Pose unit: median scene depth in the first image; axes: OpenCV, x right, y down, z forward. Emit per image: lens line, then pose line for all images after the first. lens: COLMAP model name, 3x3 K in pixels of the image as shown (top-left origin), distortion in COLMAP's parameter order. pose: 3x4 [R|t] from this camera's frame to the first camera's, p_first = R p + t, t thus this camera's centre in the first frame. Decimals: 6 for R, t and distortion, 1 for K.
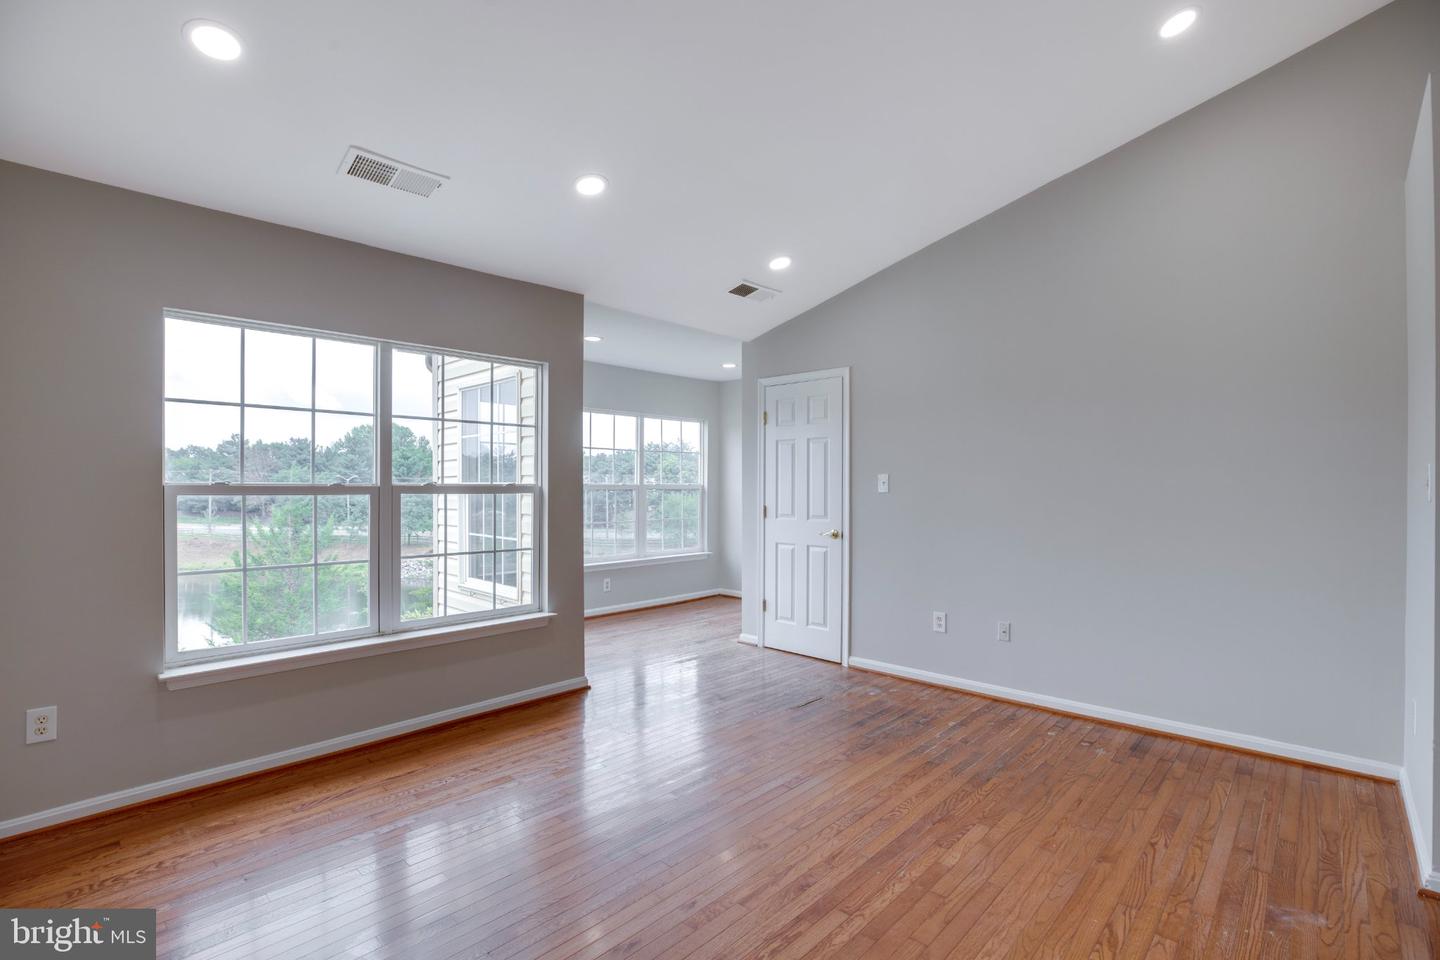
lens RADIAL K [[664.2, 0, 718.6], [0, 664.2, 492.2], [0, 0, 1]] dist [-0.045558, 0.014221]
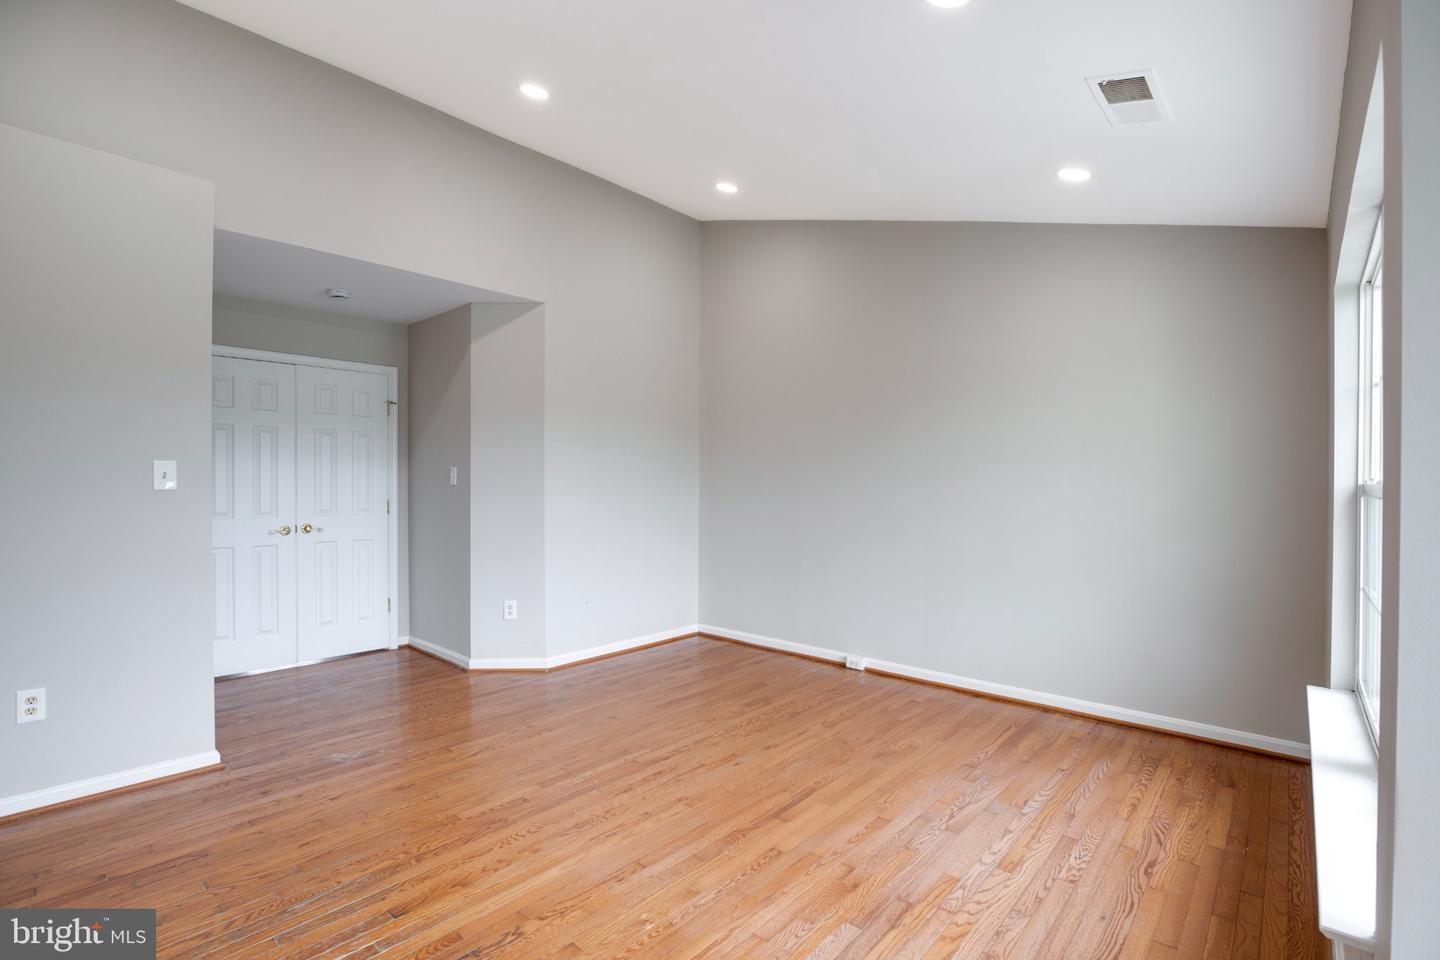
lens RADIAL K [[664.2, 0, 718.6], [0, 664.2, 492.2], [0, 0, 1]] dist [-0.045558, 0.014221]
pose [[-0.999466, -0.006199, -0.032072, 0.027500], [-0.006844, 0.999776, 0.020047, -0.007782], [0.031941, 0.020256, -0.999284, 1.271746]]
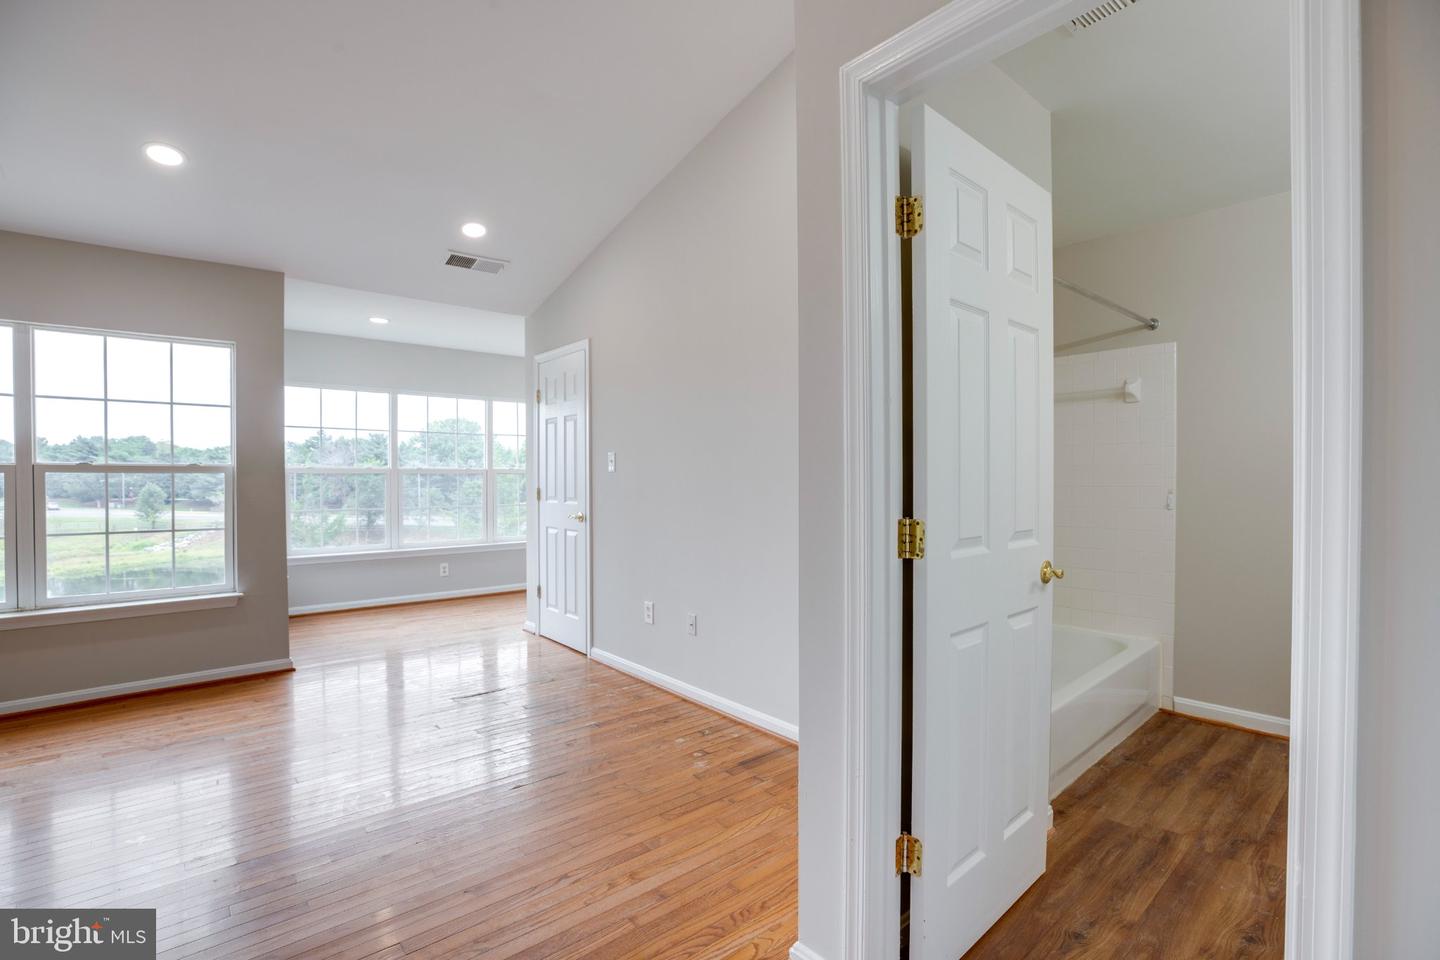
lens RADIAL K [[658.2, 0, 722.0], [0, 658.2, 485.3], [0, 0, 1]] dist [-0.050952, 0.015247]
pose [[0.995032, -0.002394, -0.099524, 0.572471], [0.002649, 0.999994, 0.002428, 0.019902], [0.099518, -0.002680, 0.995032, 0.112521]]
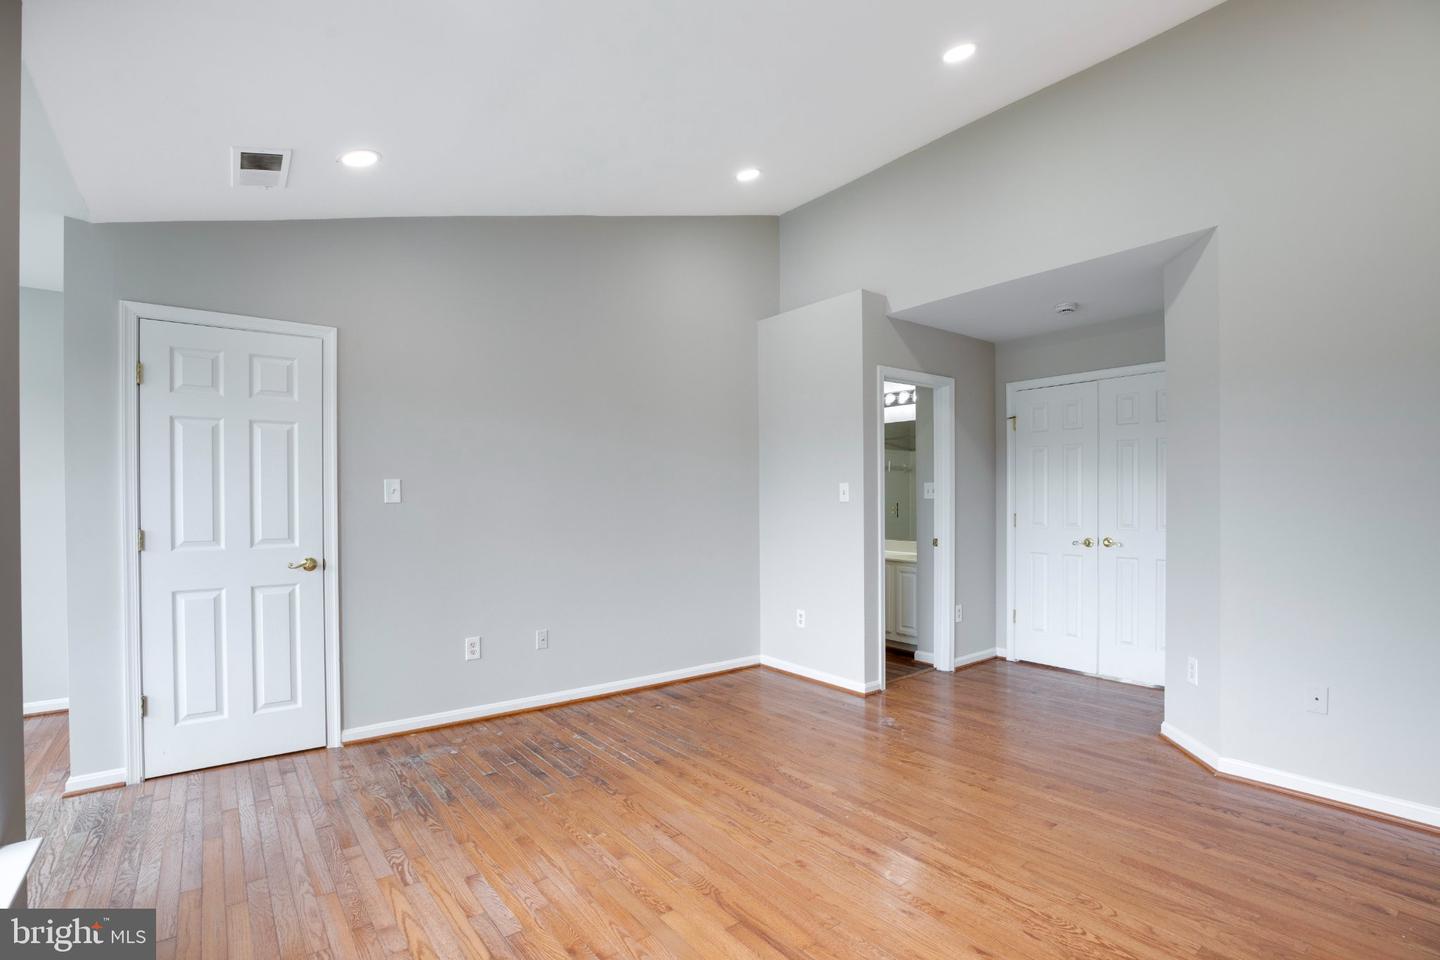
lens RADIAL K [[677.1, 0, 729.7], [0, 677.1, 502.5], [0, 0, 1]] dist [-0.046916, 0.014974]
pose [[0.145637, -0.005964, 0.989320, -0.548376], [0.012415, 0.999914, 0.004201, 0.001654], [-0.989260, 0.011671, 0.145699, 0.570725]]
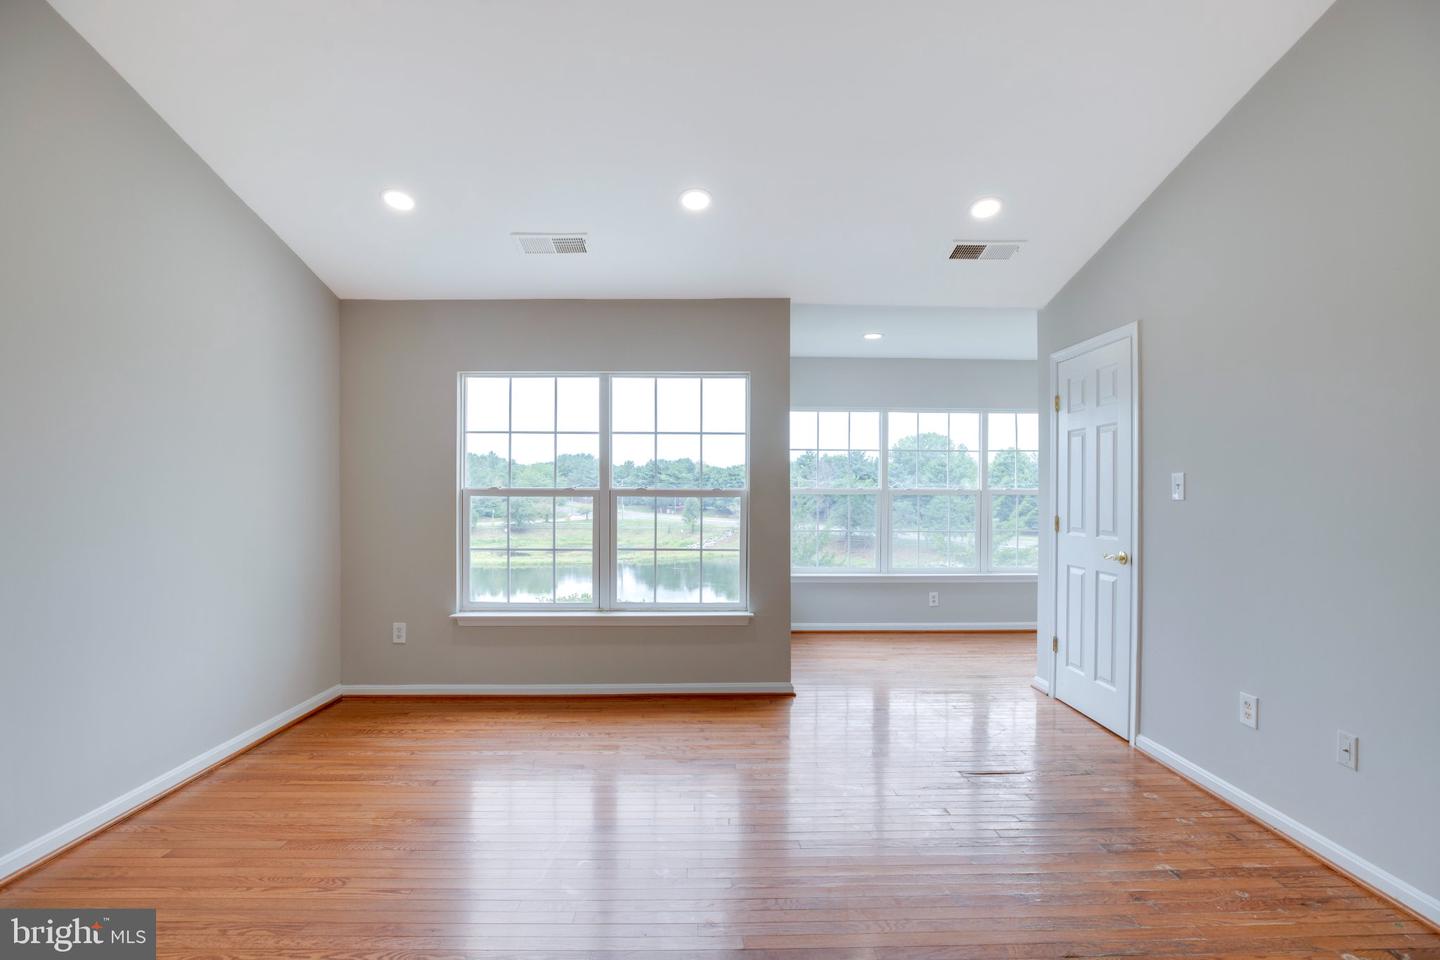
lens RADIAL K [[664.2, 0, 718.6], [0, 664.2, 492.2], [0, 0, 1]] dist [-0.045558, 0.014221]
pose [[0.704109, 0.001572, -0.710090, 0.450956], [-0.008689, 0.999942, -0.006403, 0.000883], [0.710039, 0.010678, 0.704082, 0.236679]]
